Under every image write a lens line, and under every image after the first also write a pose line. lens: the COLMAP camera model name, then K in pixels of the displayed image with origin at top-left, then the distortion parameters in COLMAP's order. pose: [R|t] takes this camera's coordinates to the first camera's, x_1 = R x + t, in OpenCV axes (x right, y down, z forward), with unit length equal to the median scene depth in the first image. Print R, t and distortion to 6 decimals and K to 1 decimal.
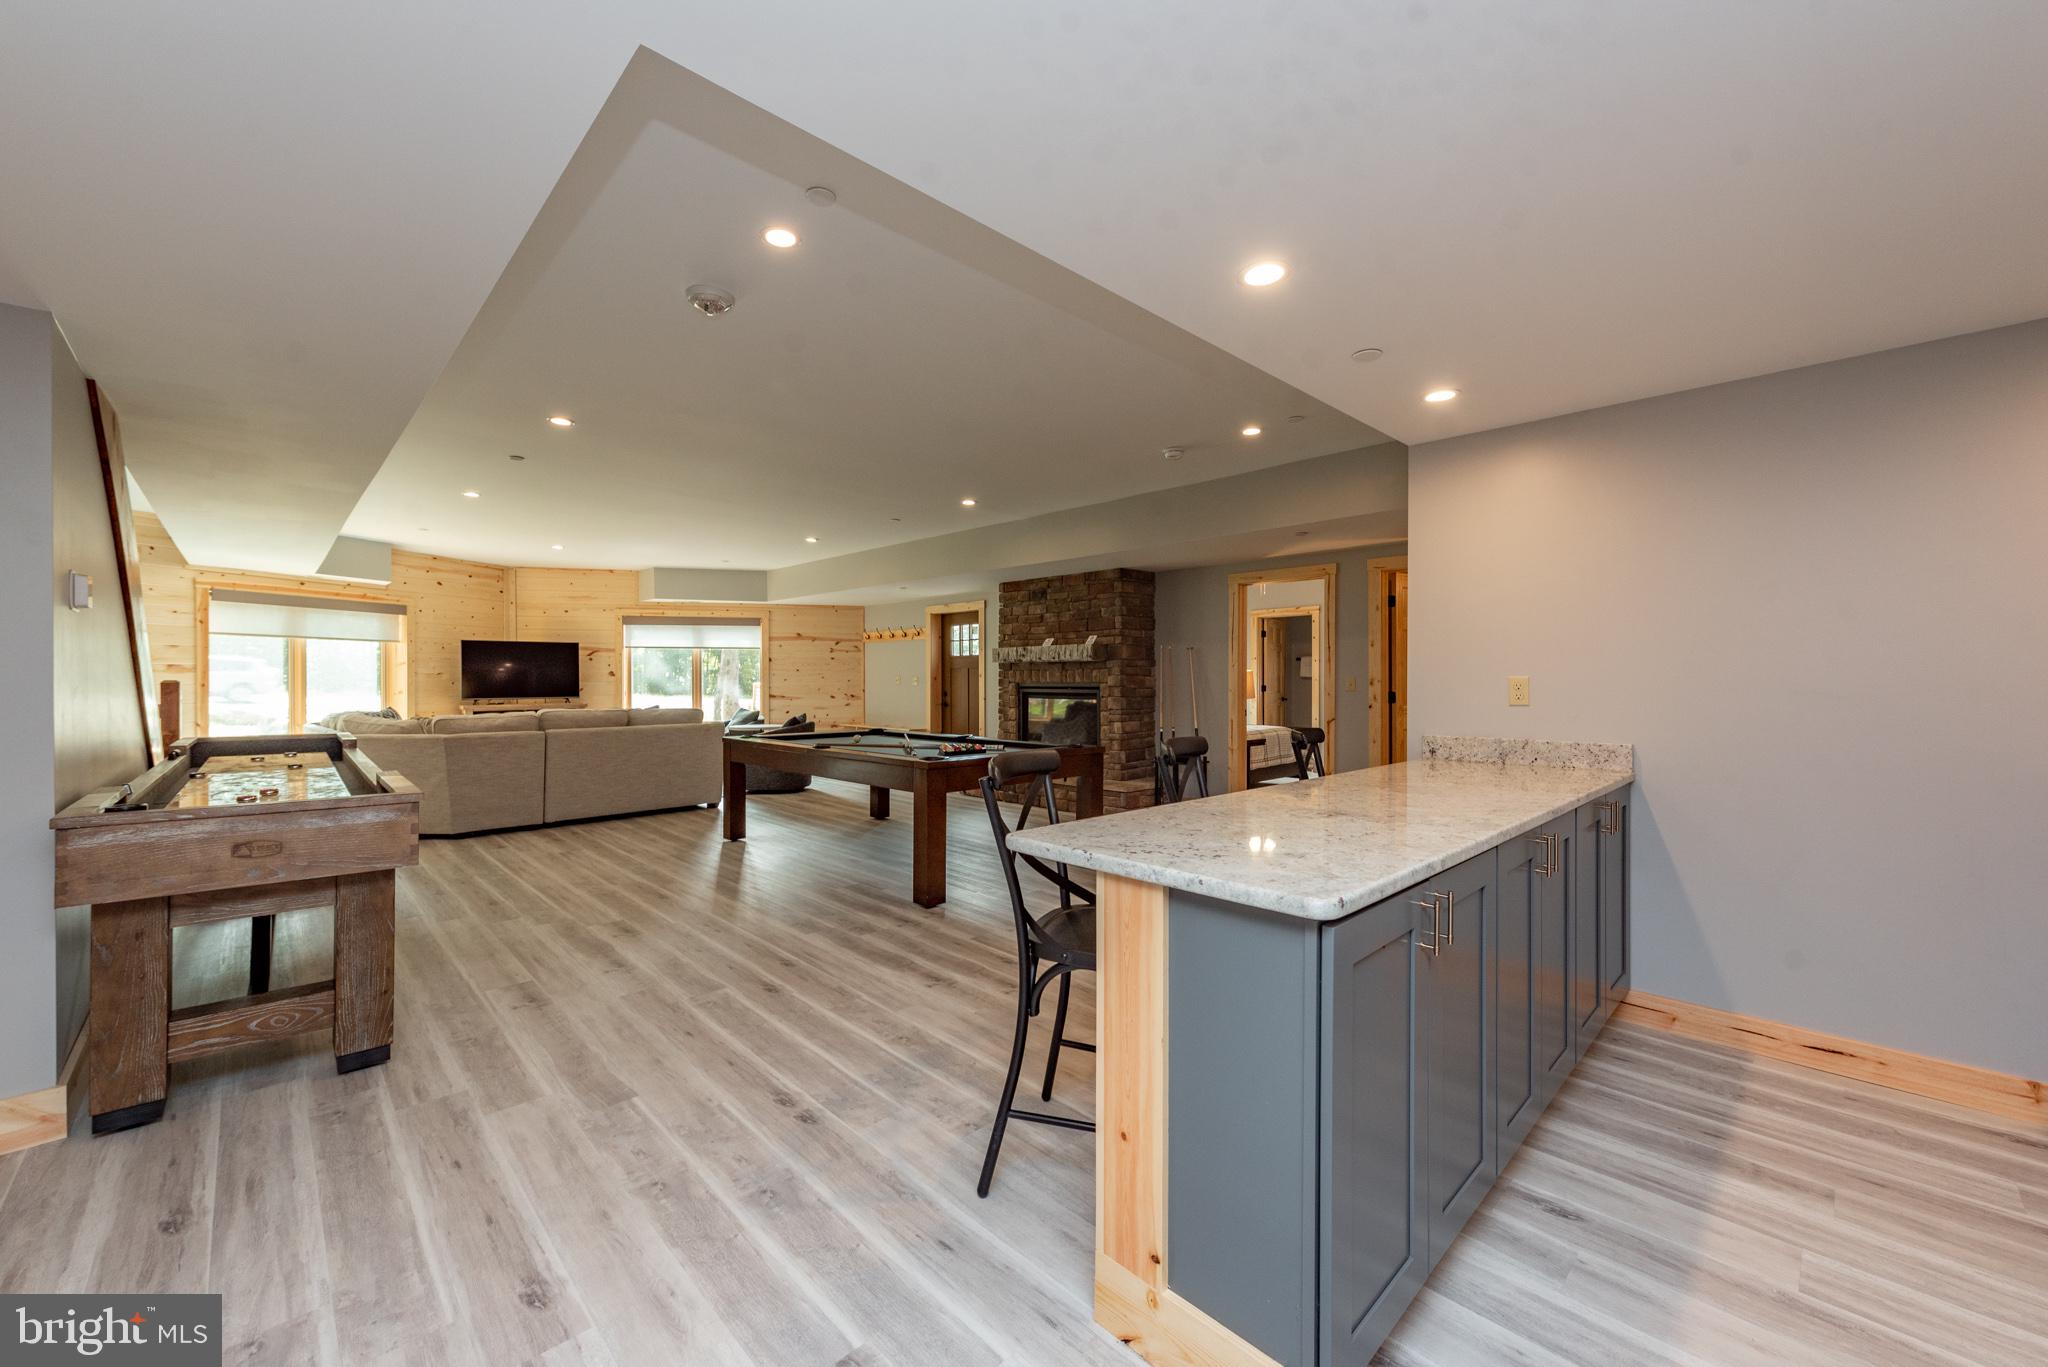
lens RADIAL K [[798.5, 0, 999.4], [0, 798.5, 672.3], [0, 0, 1]] dist [0.002812, -0.000232]
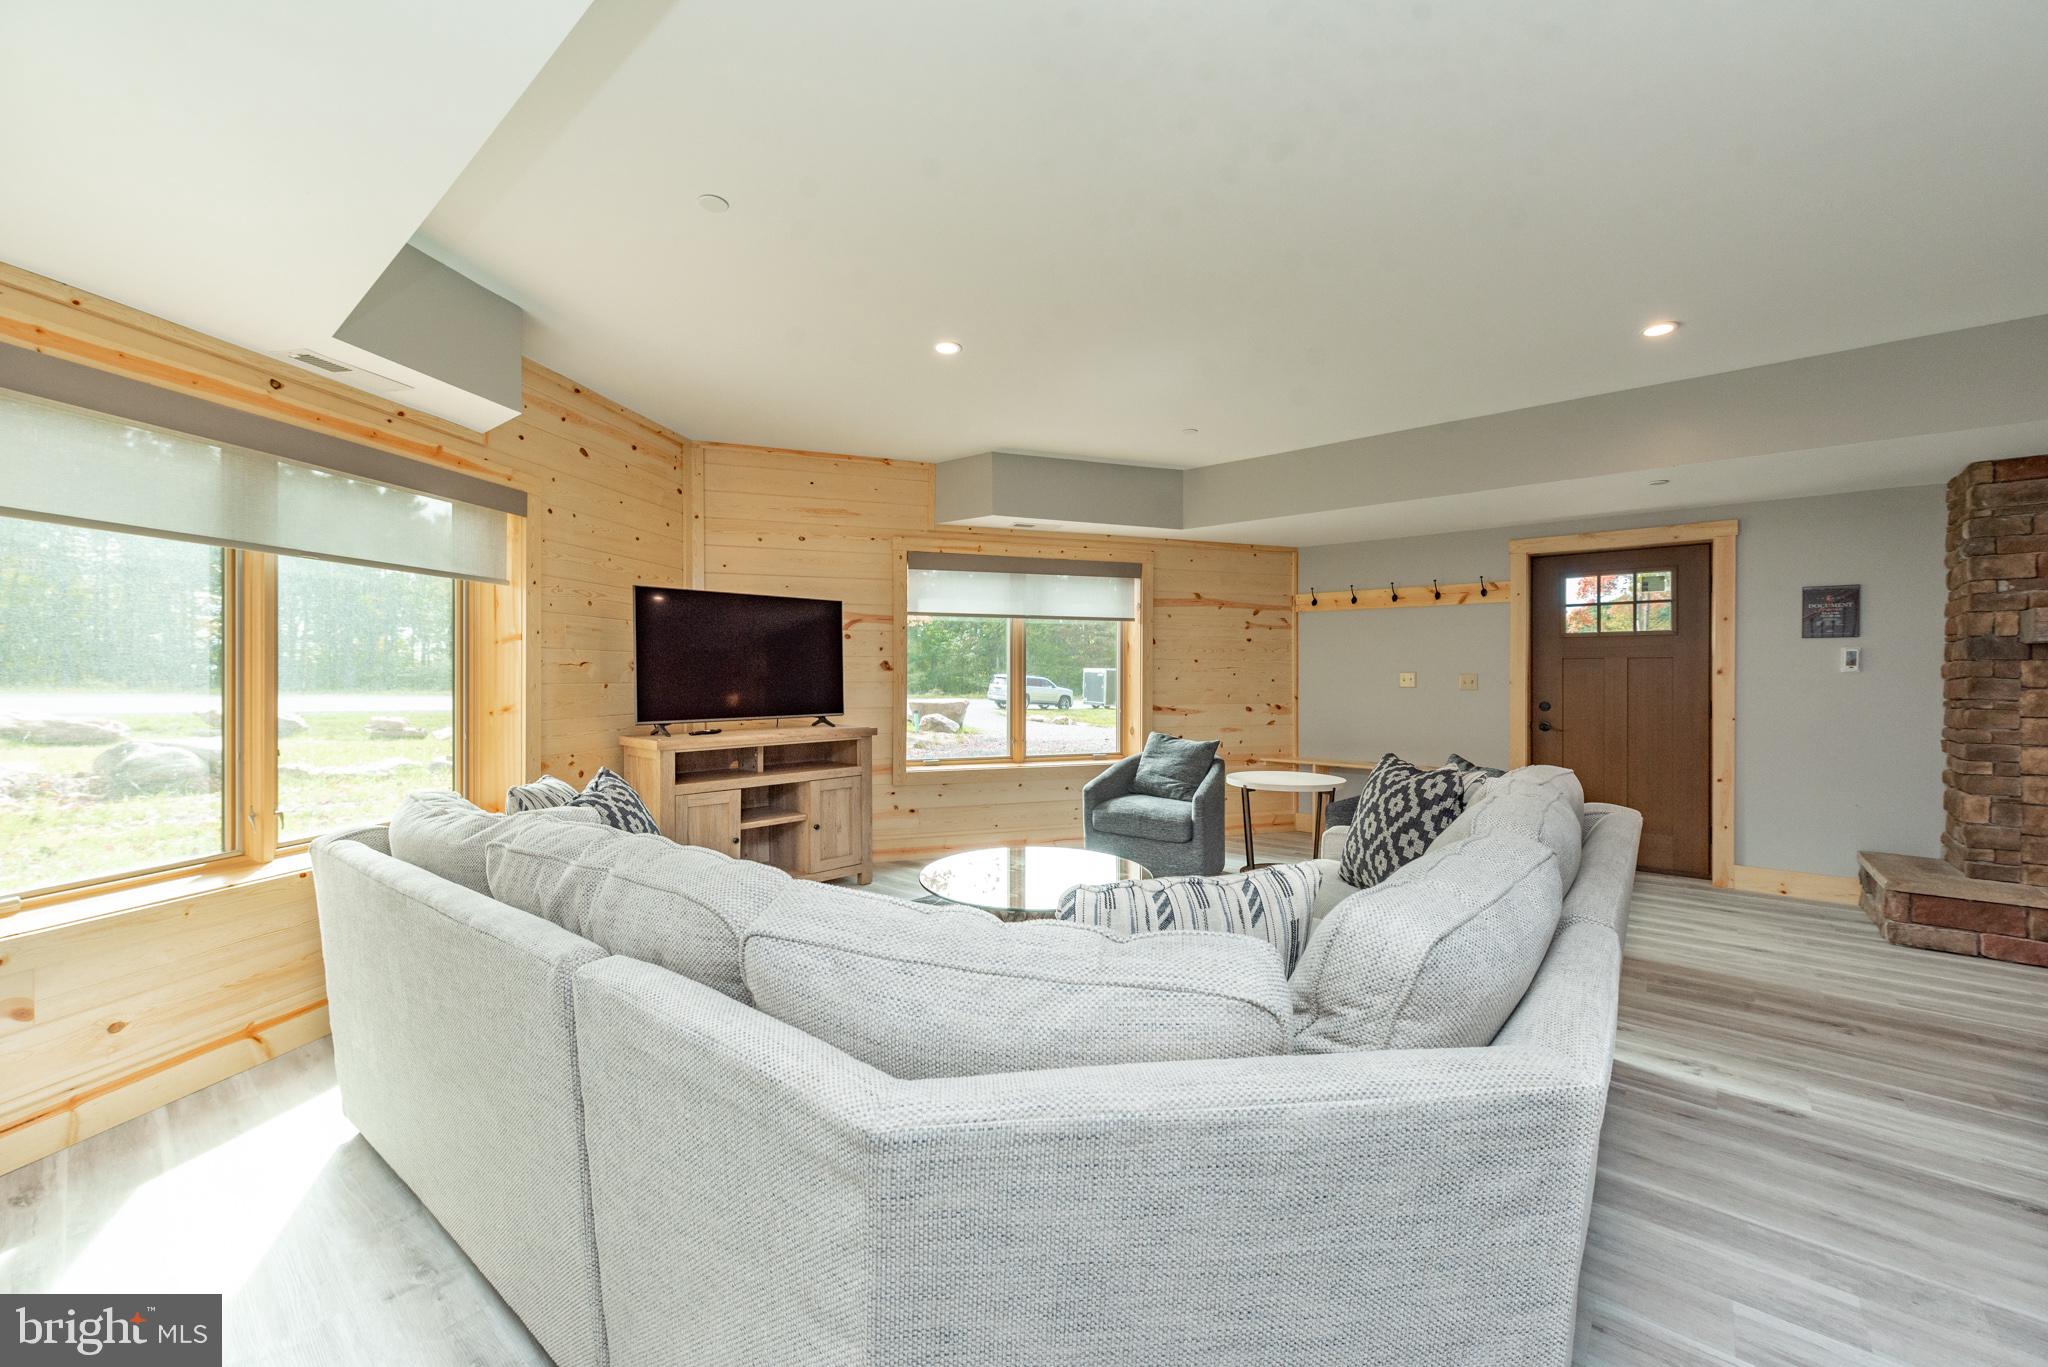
lens RADIAL K [[798.5, 0, 999.4], [0, 798.5, 672.3], [0, 0, 1]] dist [0.002812, -0.000232]
pose [[0.994593, 0.001978, 0.103829, -0.480817], [-0.002317, 0.999992, 0.003145, 0.004373], [-0.103822, -0.003369, 0.994590, 0.506216]]
